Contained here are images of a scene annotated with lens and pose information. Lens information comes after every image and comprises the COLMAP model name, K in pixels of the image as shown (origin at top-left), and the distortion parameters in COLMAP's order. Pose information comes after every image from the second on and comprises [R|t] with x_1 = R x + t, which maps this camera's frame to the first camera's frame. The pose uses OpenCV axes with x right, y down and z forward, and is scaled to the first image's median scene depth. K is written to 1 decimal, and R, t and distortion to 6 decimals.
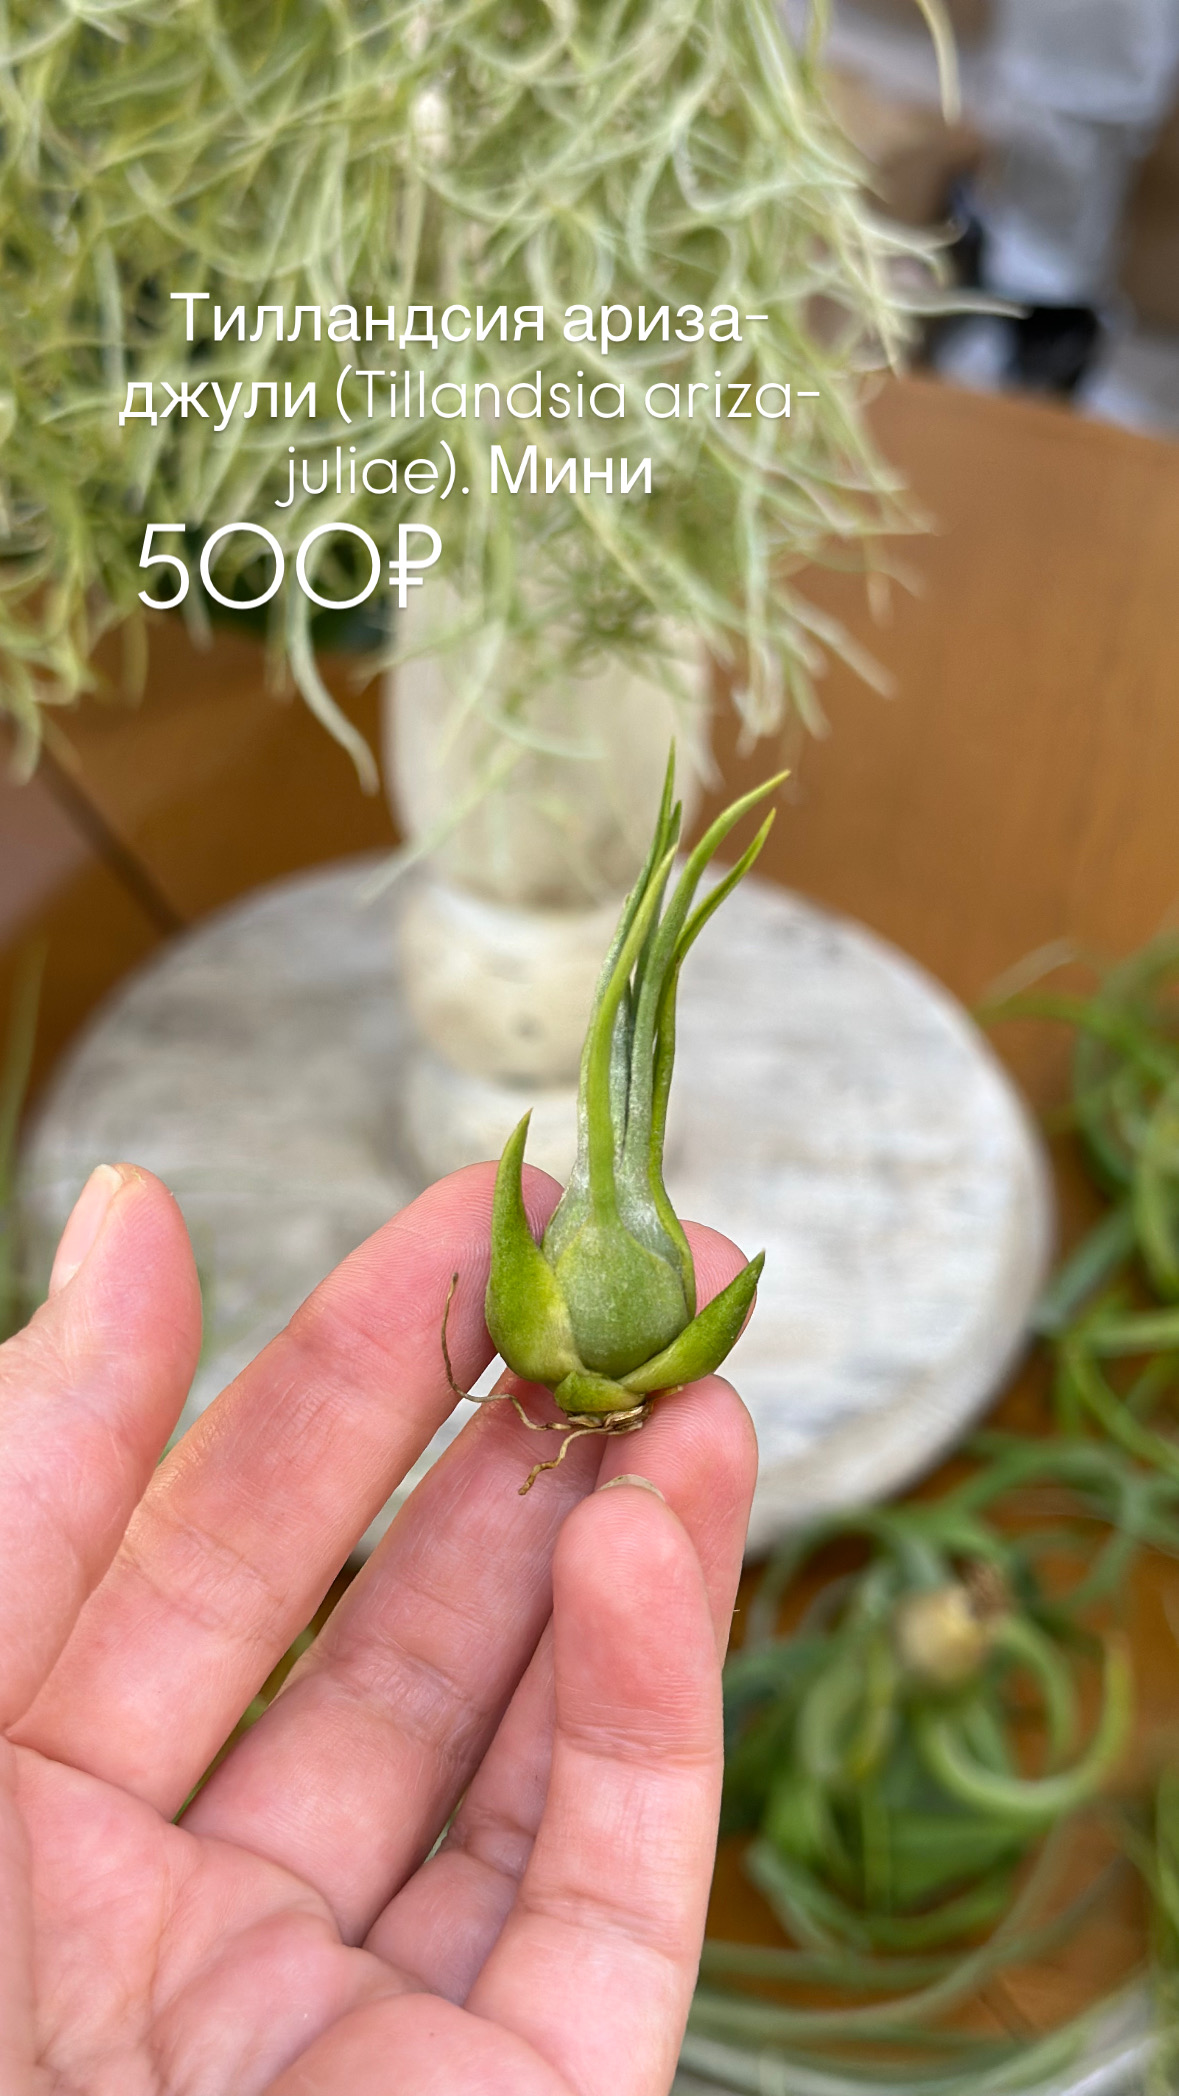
lens RADIAL K [[2890.5, 0, 589.5], [0, 2890.5, 1048.0], [0, 0, 1]] dist [0.023121, 0.069886]
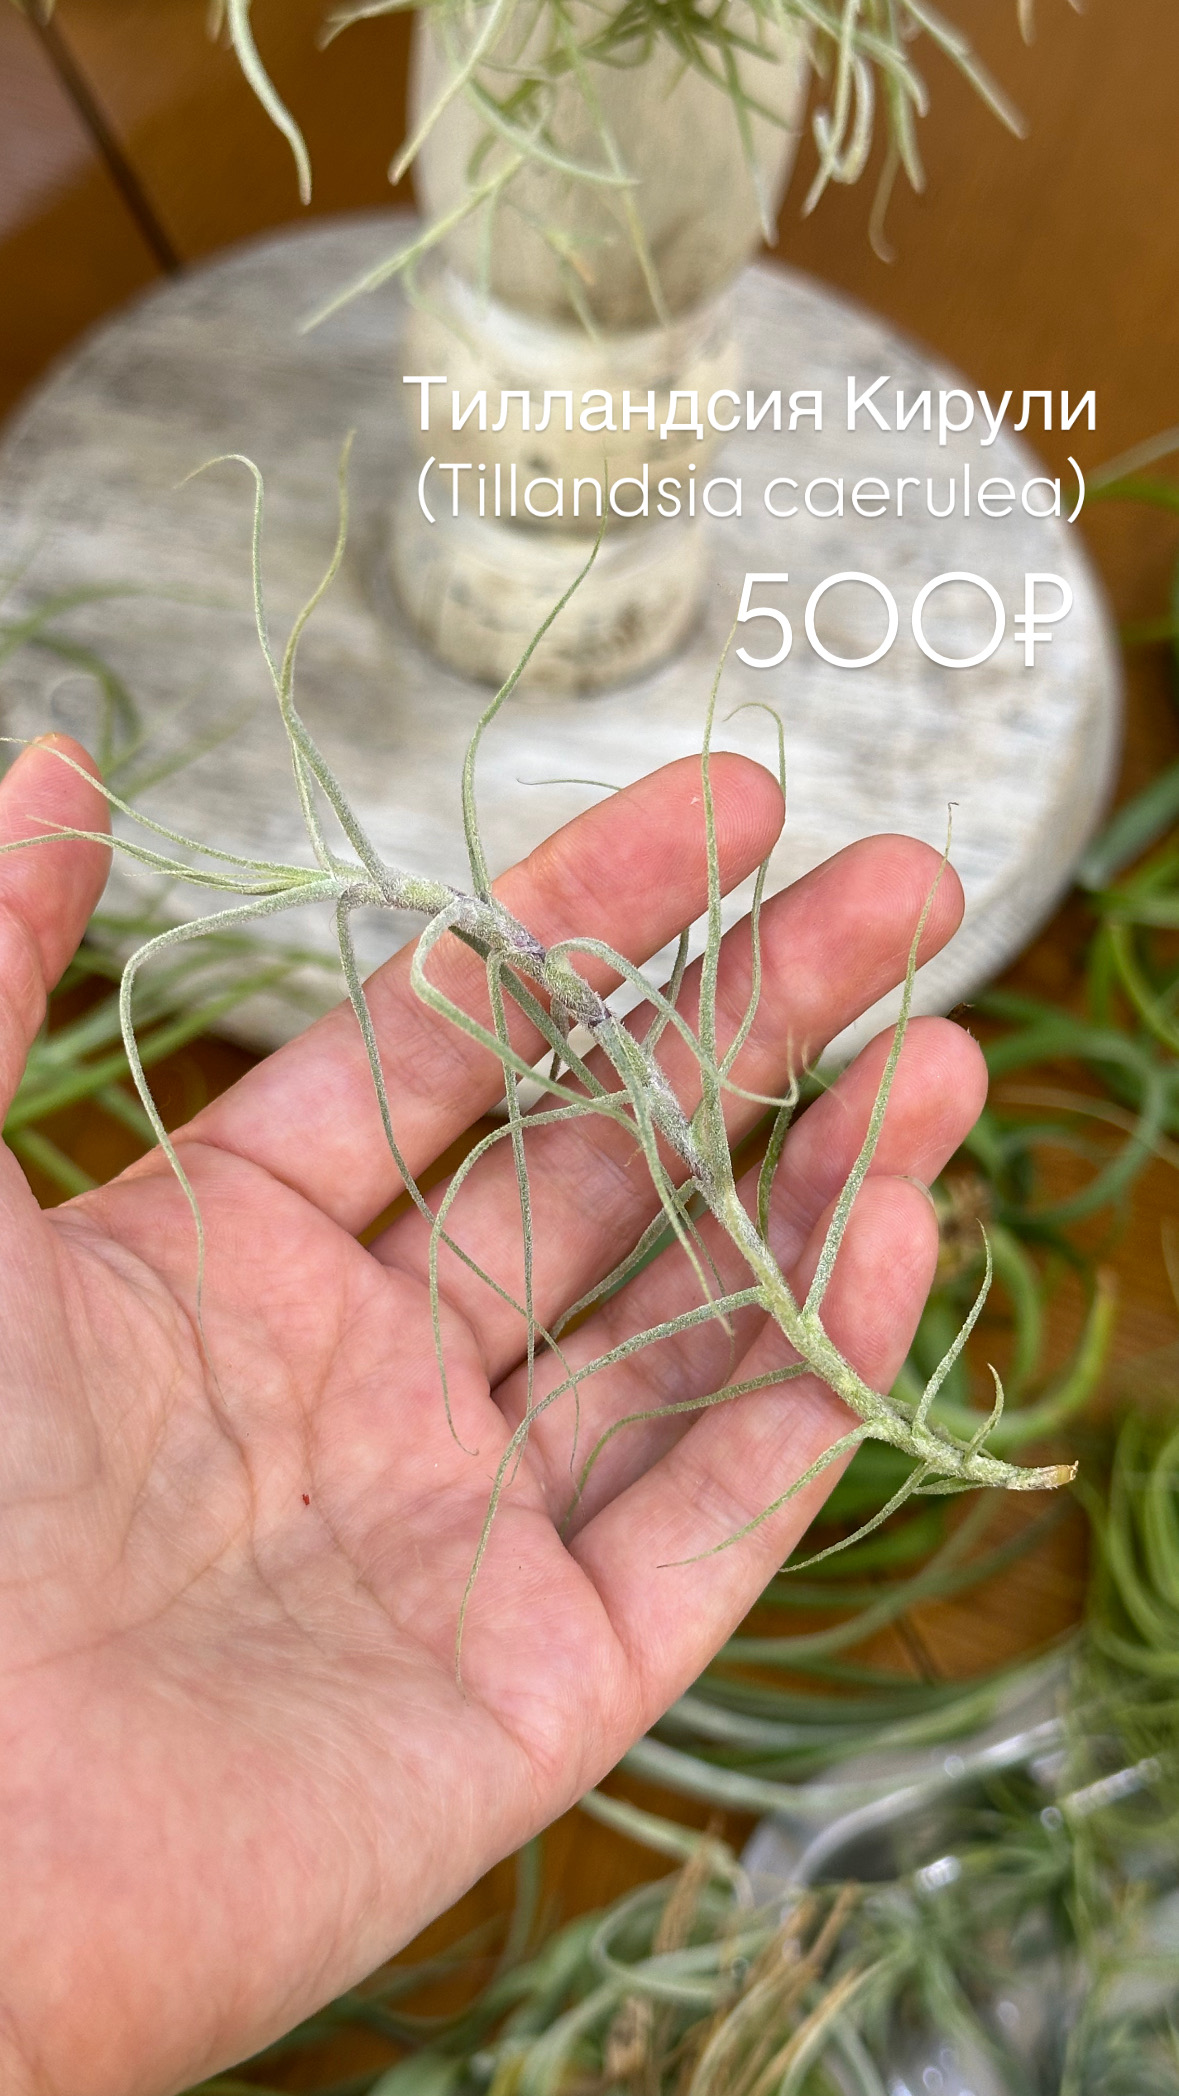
lens RADIAL K [[2860.8, 0, 589.5], [0, 2860.8, 1048.0], [0, 0, 1]] dist [0.043254, 0.030829]
pose [[0.991116, 0.132874, -0.005739, 0.022793], [-0.127775, 0.963280, 0.236145, -0.046211], [0.036906, -0.233313, 0.971701, 0.165917]]
